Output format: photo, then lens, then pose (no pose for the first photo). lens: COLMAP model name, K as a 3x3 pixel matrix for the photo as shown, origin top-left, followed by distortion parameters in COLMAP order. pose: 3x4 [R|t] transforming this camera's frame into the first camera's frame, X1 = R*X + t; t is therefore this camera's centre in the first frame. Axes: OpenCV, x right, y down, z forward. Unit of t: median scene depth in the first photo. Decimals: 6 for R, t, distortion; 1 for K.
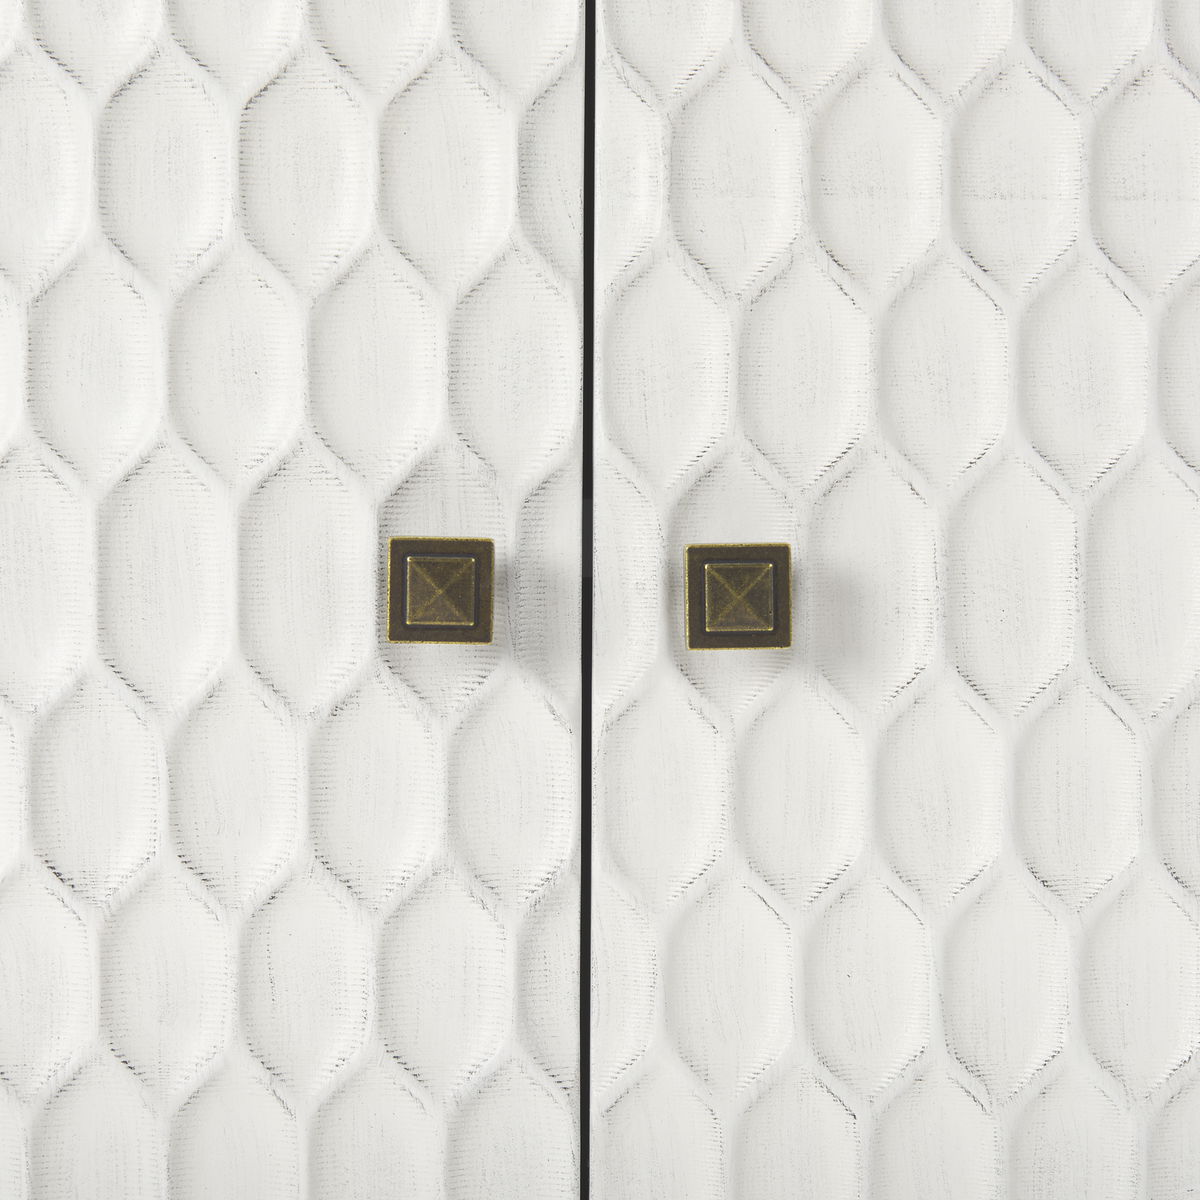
lens RADIAL K [[4505.7, 0, 601.0], [0, 4505.7, 601.7], [0, 0, 1]] dist [-0.296559, 0.000000]
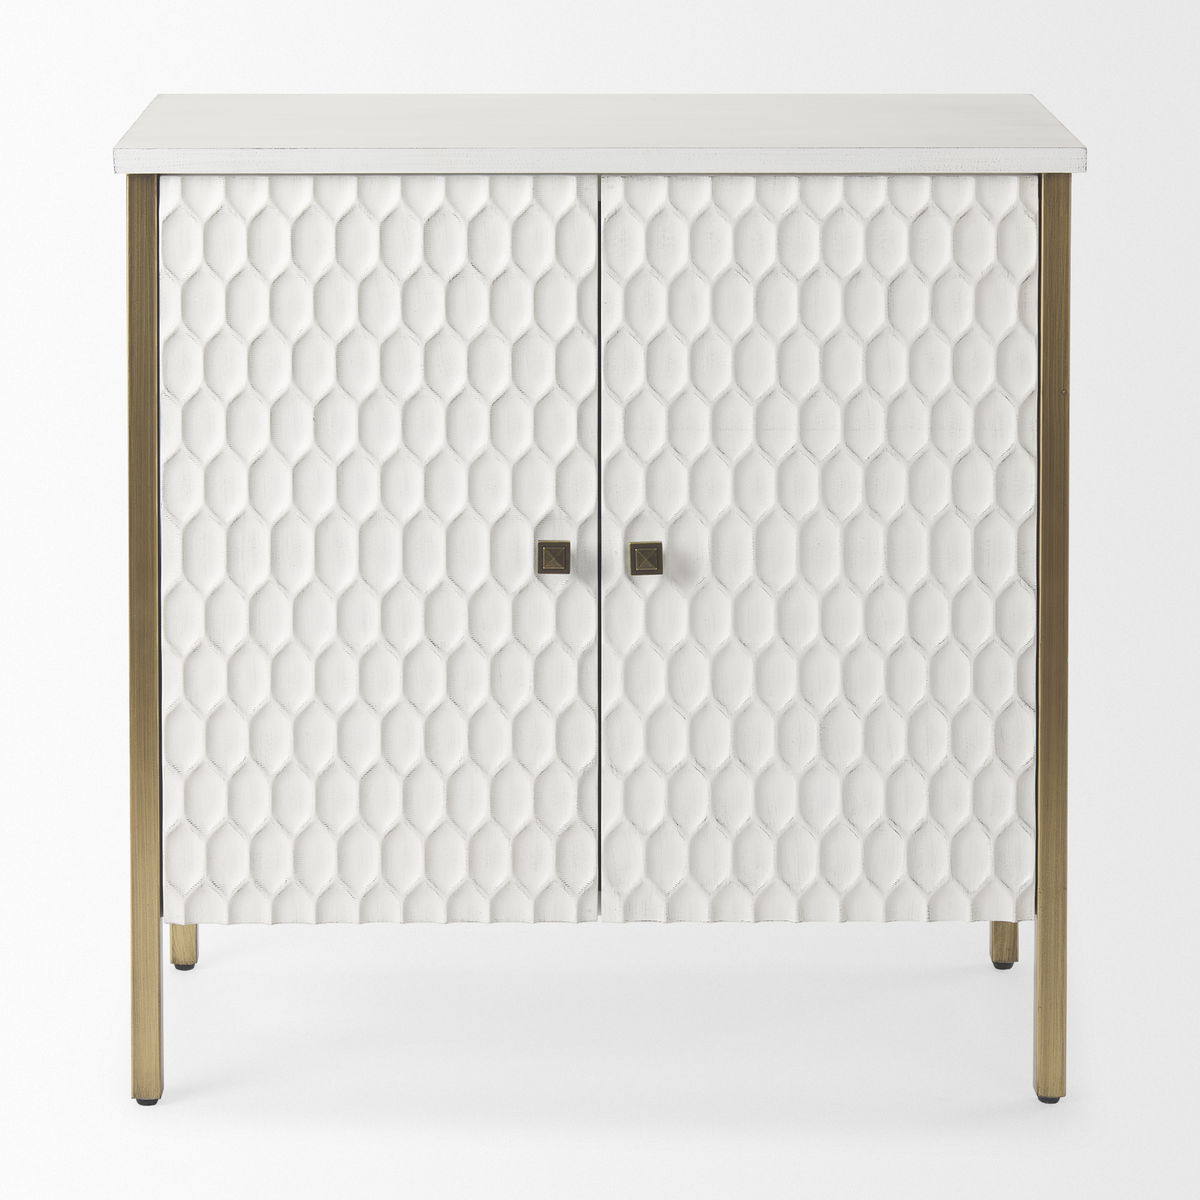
lens RADIAL K [[4505.7, 0, 598.9], [0, 4505.7, 600.0], [0, 0, 1]] dist [-0.296559, 0.000000]
pose [[0.999876, -0.003264, -0.015389, 0.045523], [0.004779, 0.995035, 0.099412, -0.288348], [0.014988, -0.099473, 0.994927, -2.181312]]
